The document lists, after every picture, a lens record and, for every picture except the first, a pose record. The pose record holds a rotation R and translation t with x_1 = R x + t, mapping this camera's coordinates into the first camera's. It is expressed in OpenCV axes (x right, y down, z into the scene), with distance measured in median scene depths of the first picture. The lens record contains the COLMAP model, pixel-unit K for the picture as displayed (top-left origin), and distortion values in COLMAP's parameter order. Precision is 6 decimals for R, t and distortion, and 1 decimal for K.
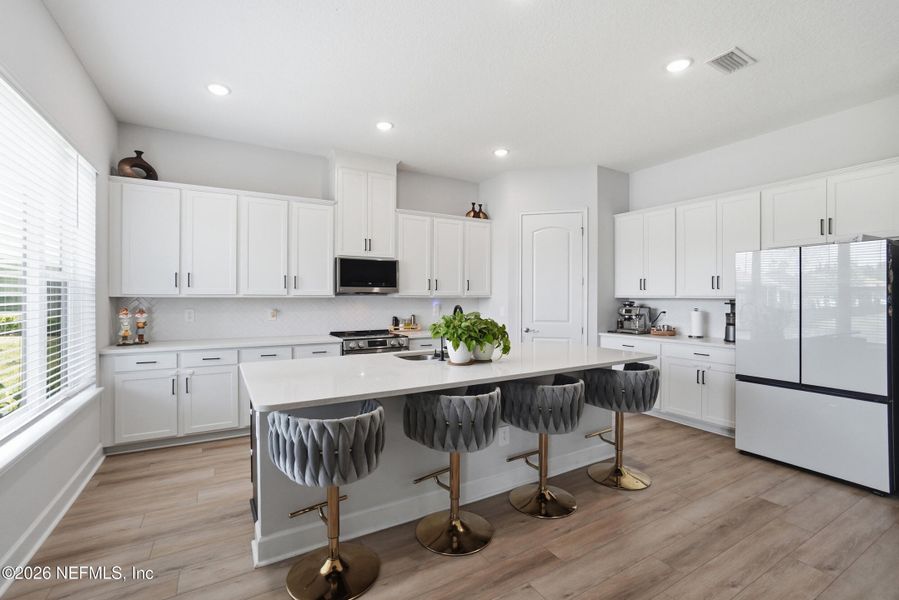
lens RADIAL K [[395.1, 0, 444.0], [0, 395.1, 300.7], [0, 0, 1]] dist [-0.049196, 0.026451]
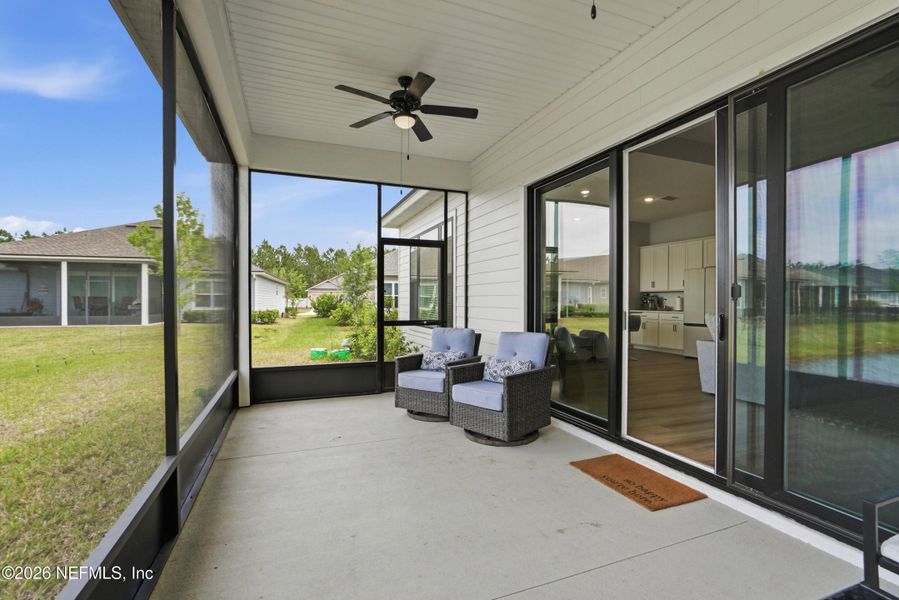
lens RADIAL K [[400.2, 0, 444.6], [0, 400.2, 305.0], [0, 0, 1]] dist [-0.051590, 0.026723]
pose [[0.986901, 0.001481, -0.161320, -0.221738], [-0.001109, 0.999997, 0.002393, 0.065600], [0.161323, -0.002183, 0.986899, -1.262520]]
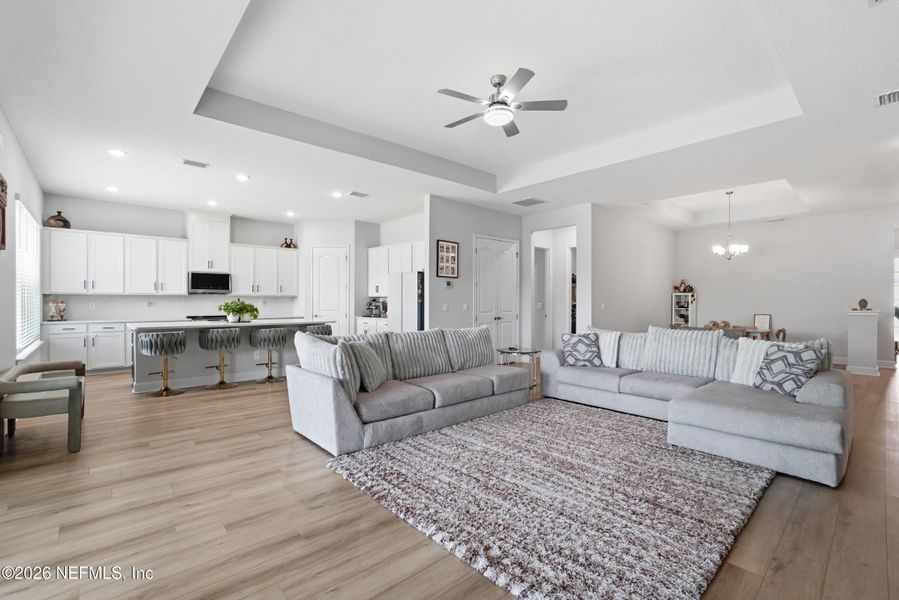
lens RADIAL K [[400.2, 0, 444.6], [0, 400.2, 305.0], [0, 0, 1]] dist [-0.051590, 0.026723]
pose [[0.978326, -0.000425, 0.207072, 0.502590], [0.000192, 0.999999, 0.001144, 0.034440], [-0.207072, -0.001079, 0.978325, -0.991775]]
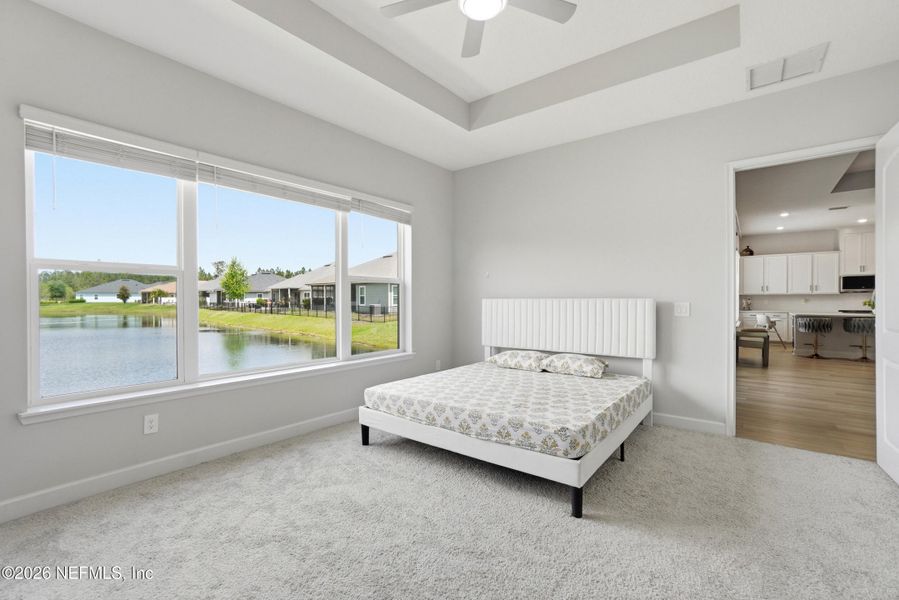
lens RADIAL K [[395.1, 0, 444.0], [0, 395.1, 300.7], [0, 0, 1]] dist [-0.049196, 0.026451]
pose [[0.364573, 0.002620, -0.931171, 1.019402], [-0.006233, 0.999981, 0.000373, 0.045272], [0.931154, 0.005668, 0.364583, -2.037940]]
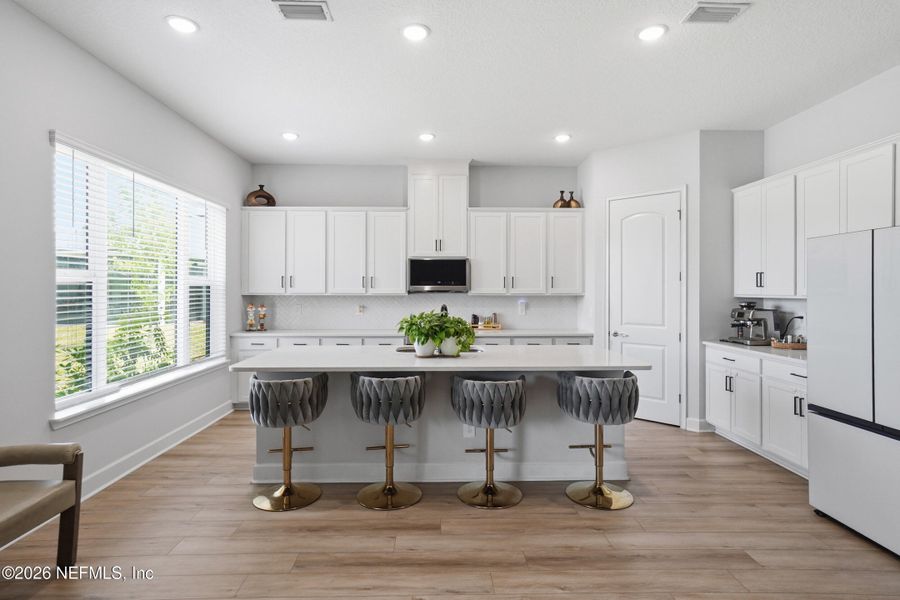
lens RADIAL K [[472.2, 0, 448.6], [0, 472.2, 292.6], [0, 0, 1]] dist [0.012436, 0.001785]
pose [[0.879325, 0.001932, -0.476218, 0.484805], [-0.004178, 0.999985, -0.003658, -0.012917], [0.476204, 0.005206, 0.879320, -0.106108]]
